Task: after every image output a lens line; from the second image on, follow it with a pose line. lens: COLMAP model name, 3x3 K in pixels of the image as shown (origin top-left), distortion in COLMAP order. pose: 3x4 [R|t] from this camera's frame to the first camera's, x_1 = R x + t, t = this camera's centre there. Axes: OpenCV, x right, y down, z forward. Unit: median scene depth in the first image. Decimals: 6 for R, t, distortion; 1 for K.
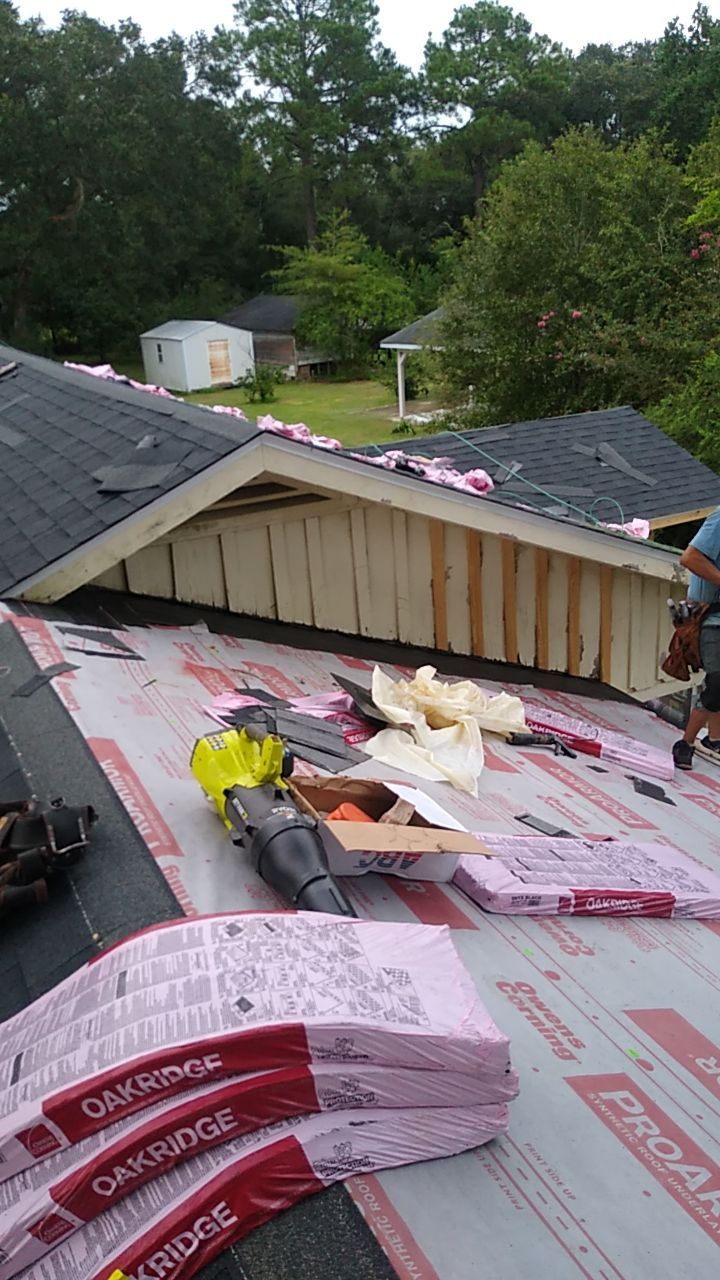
lens RADIAL K [[1002.5, 0, 361.3], [0, 1002.5, 635.5], [0, 0, 1]] dist [0.083858, -0.121389]
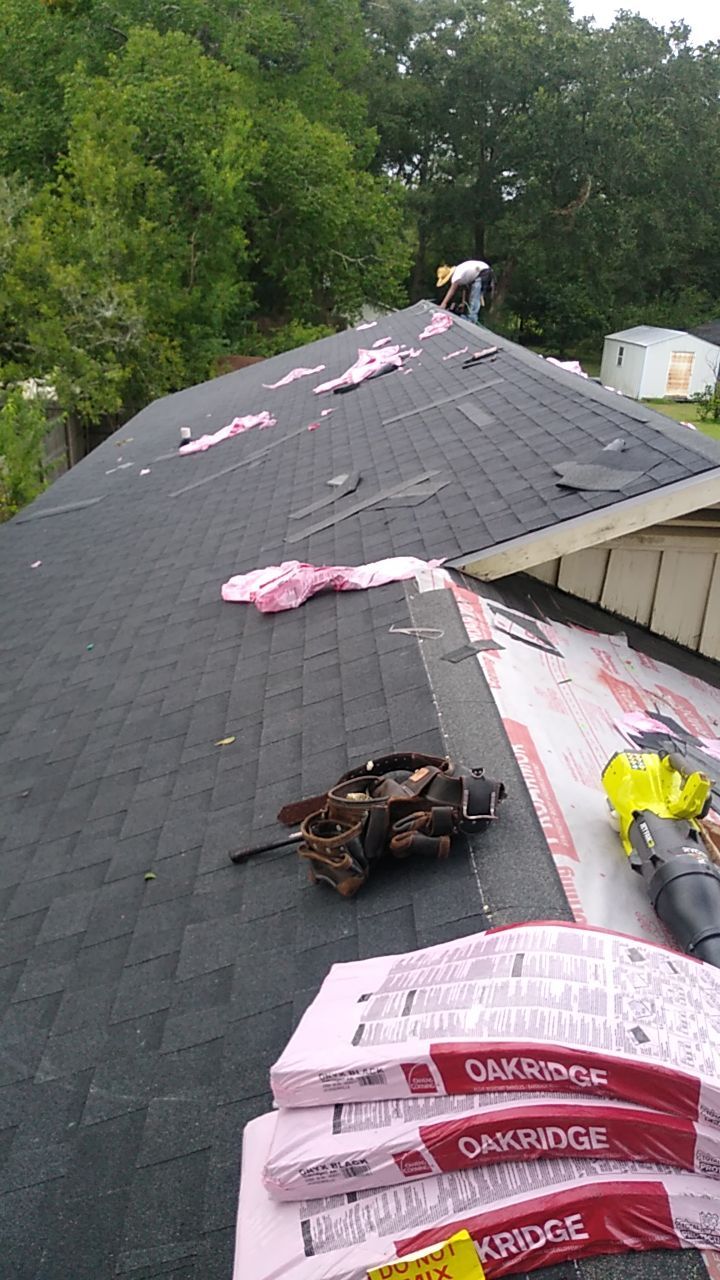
lens RADIAL K [[1002.5, 0, 351.8], [0, 1002.5, 629.5], [0, 0, 1]] dist [0.083858, -0.121389]
pose [[0.894970, 0.252490, -0.367801, -0.047178], [-0.253894, 0.966163, 0.045457, 0.006002], [0.366833, 0.052700, 0.928793, -0.015126]]
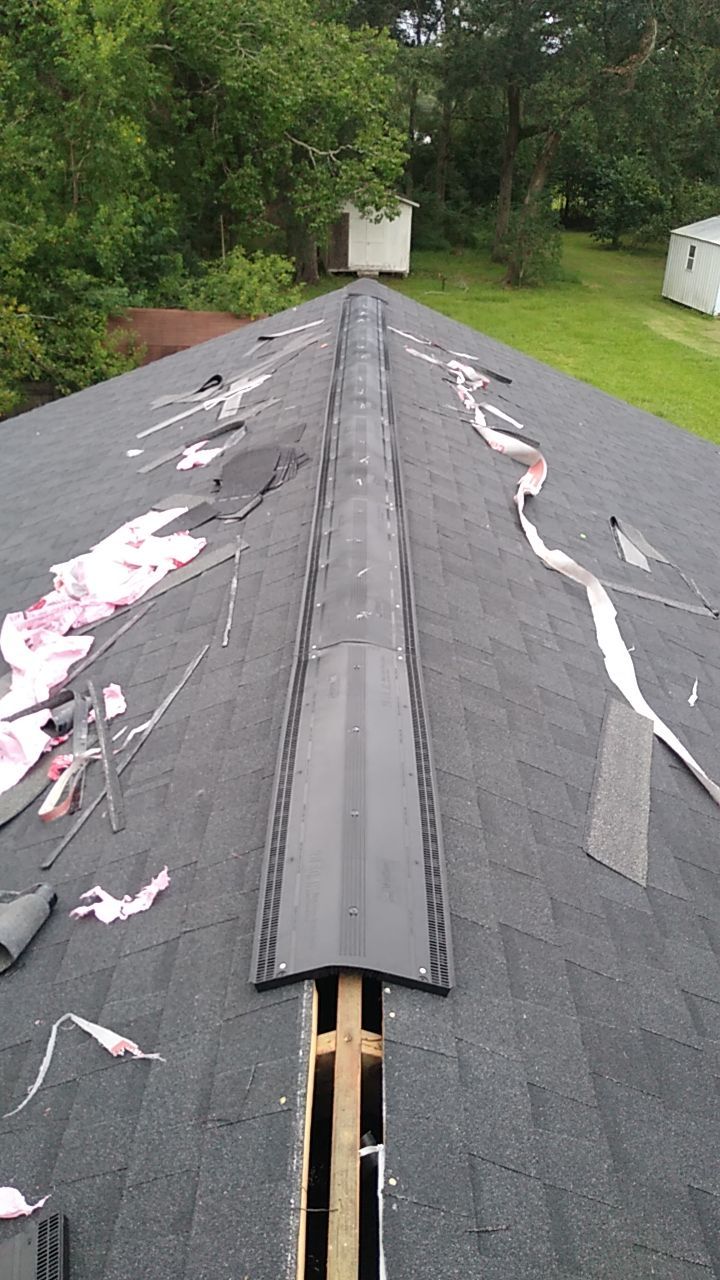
lens RADIAL K [[1002.5, 0, 344.3], [0, 1002.5, 617.7], [0, 0, 1]] dist [0.083858, -0.121389]
pose [[0.879346, 0.280356, -0.384904, -0.830805], [-0.236910, 0.958747, 0.157091, -1.093605], [0.413067, -0.046950, 0.909490, 2.477771]]
